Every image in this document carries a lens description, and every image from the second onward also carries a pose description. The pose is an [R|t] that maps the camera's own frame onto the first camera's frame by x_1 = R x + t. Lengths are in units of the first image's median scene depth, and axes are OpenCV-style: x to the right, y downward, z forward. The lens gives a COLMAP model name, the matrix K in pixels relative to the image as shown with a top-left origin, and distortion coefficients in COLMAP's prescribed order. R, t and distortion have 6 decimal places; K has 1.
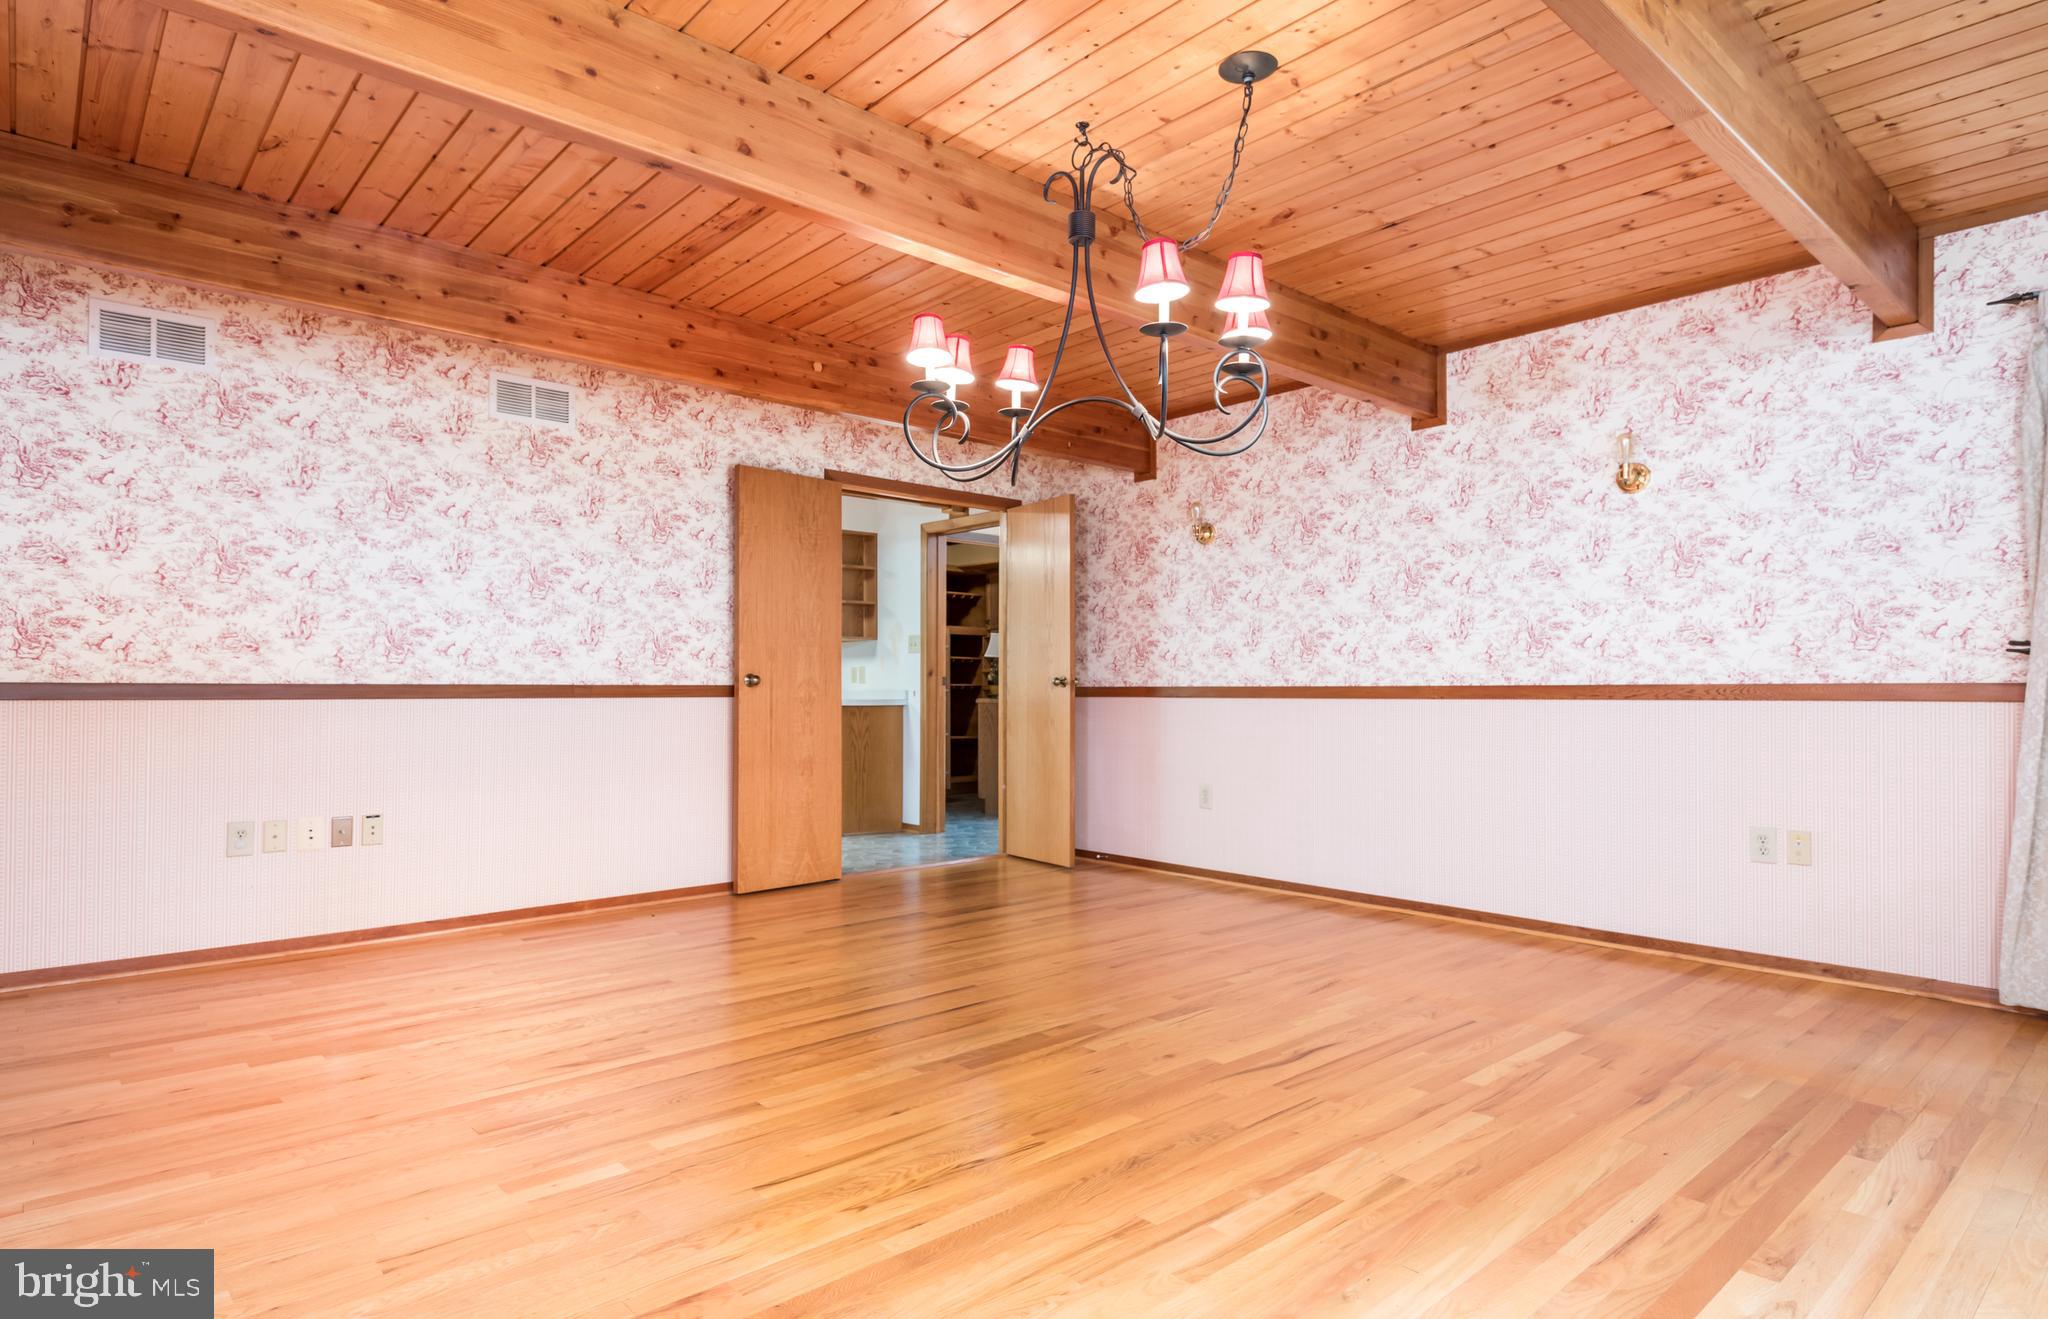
lens RADIAL K [[1110.4, 0, 1017.8], [0, 1110.4, 672.1], [0, 0, 1]] dist [0.004605, -0.003440]
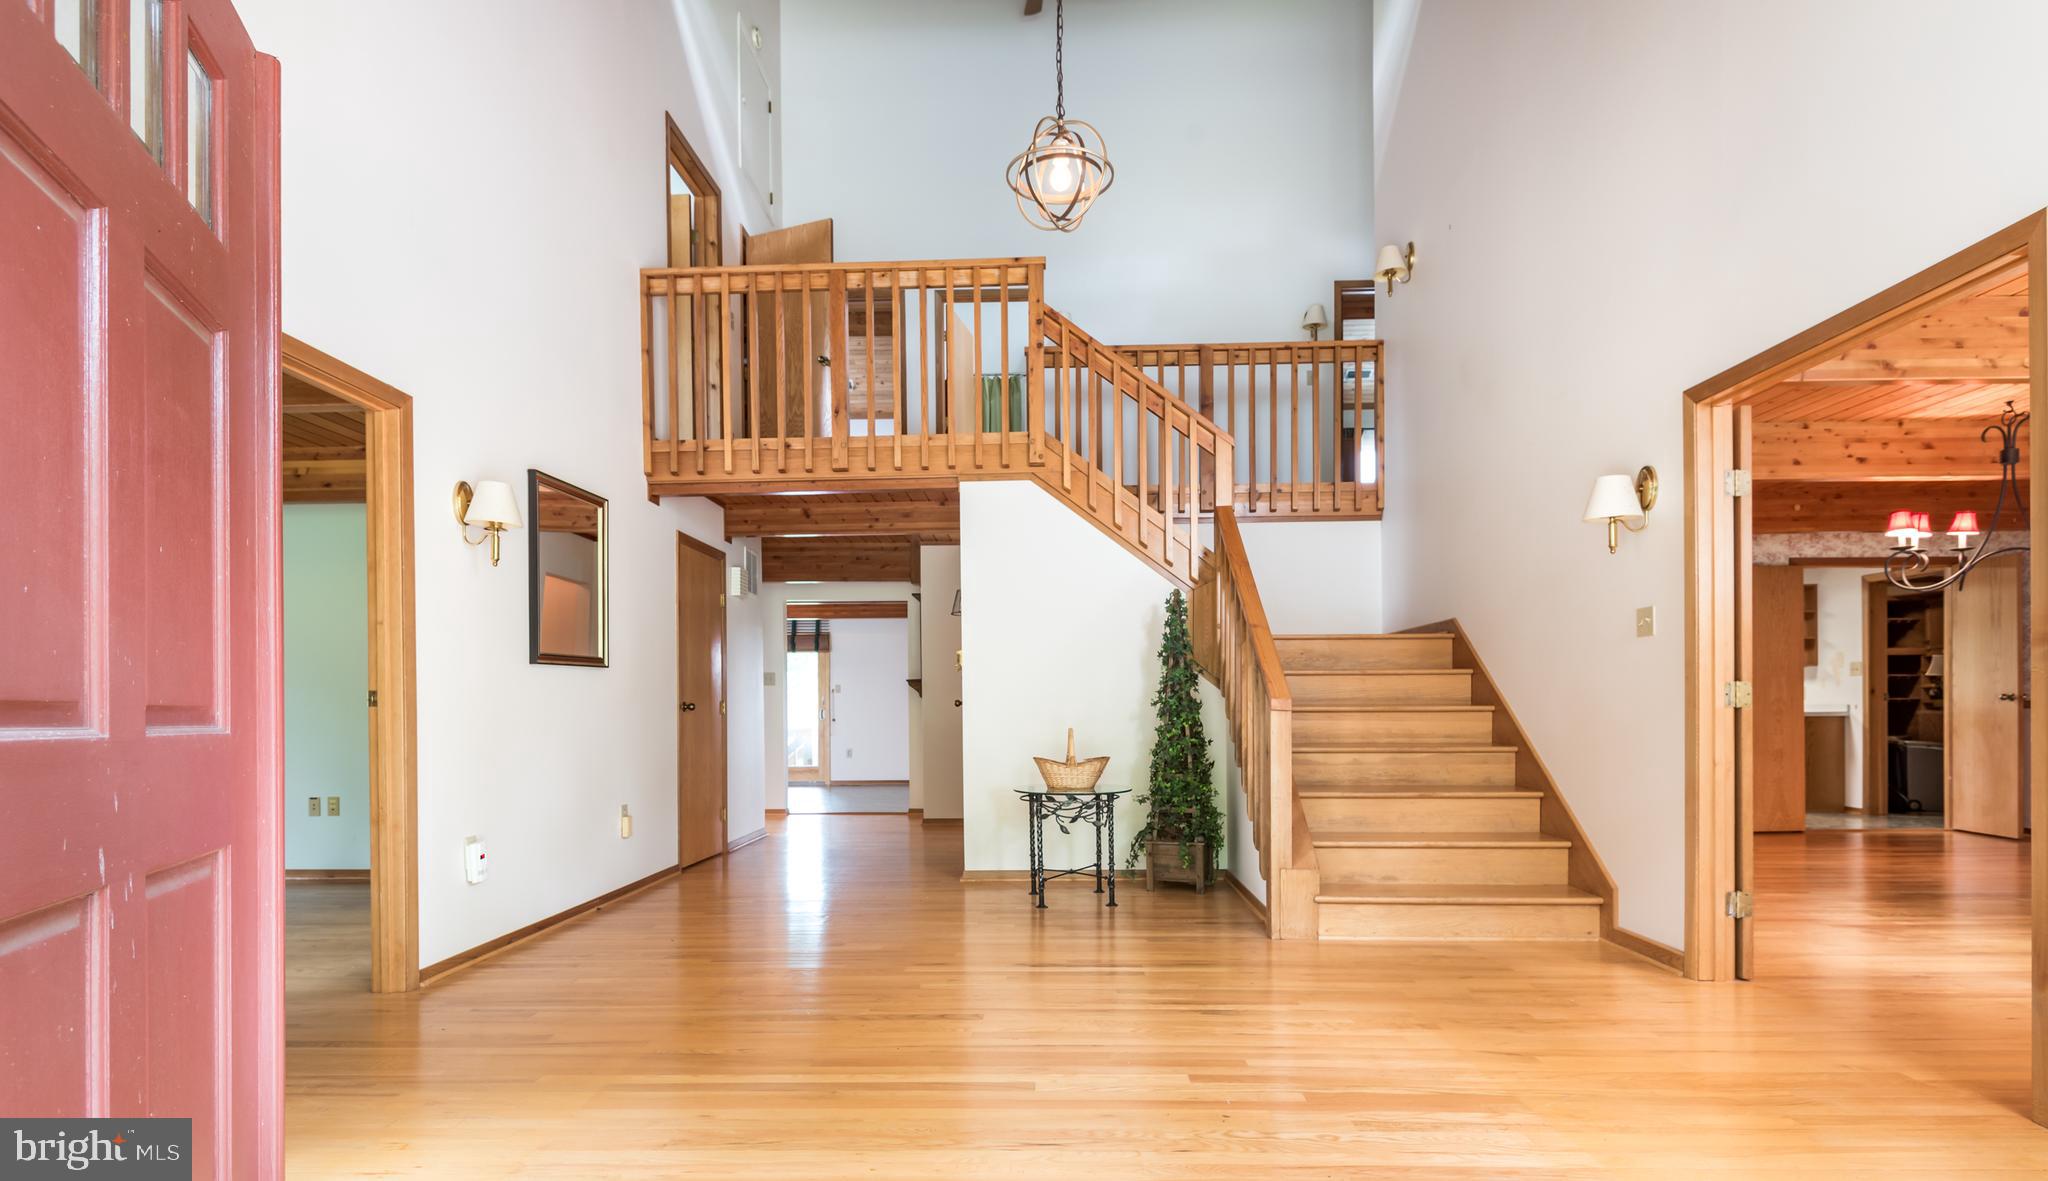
lens RADIAL K [[983.1, 0, 1051.7], [0, 983.1, 714.1], [0, 0, 1]] dist [0.006567, -0.005597]
pose [[0.733161, -0.005329, -0.680034, -0.000286], [0.020819, 0.999677, 0.014611, -0.015482], [0.679736, -0.024869, 0.733035, -0.845998]]
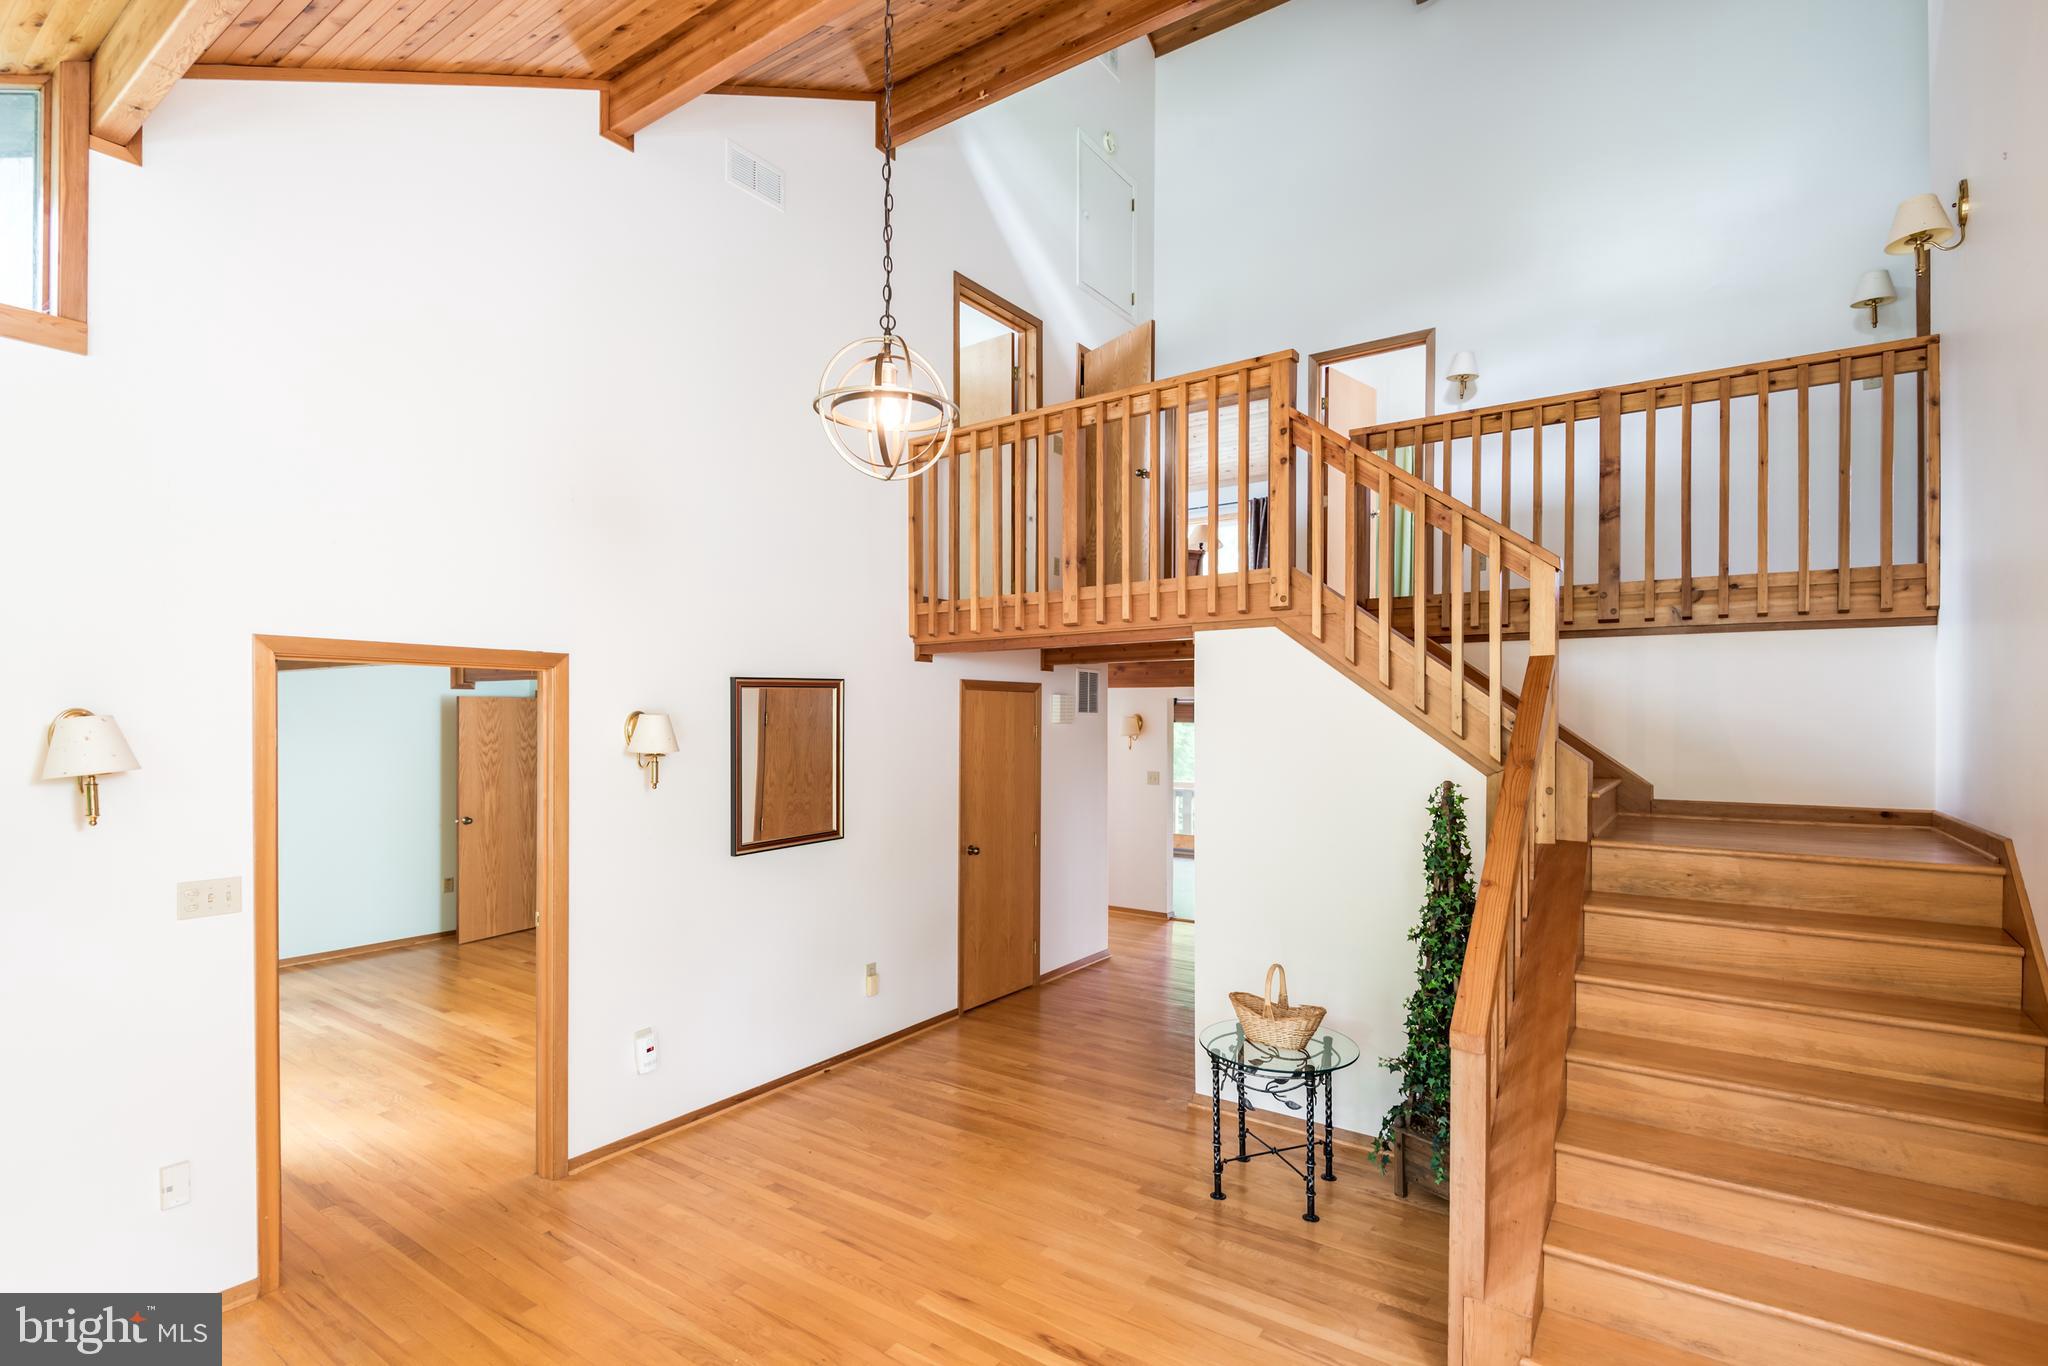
lens RADIAL K [[968.8, 0, 1042.8], [0, 968.8, 711.6], [0, 0, 1]] dist [0.007283, -0.011583]
pose [[0.228877, -0.004568, -0.973445, 0.040675], [0.006184, 0.999976, -0.003238, -0.200440], [0.973436, -0.005279, 0.228900, -0.416484]]
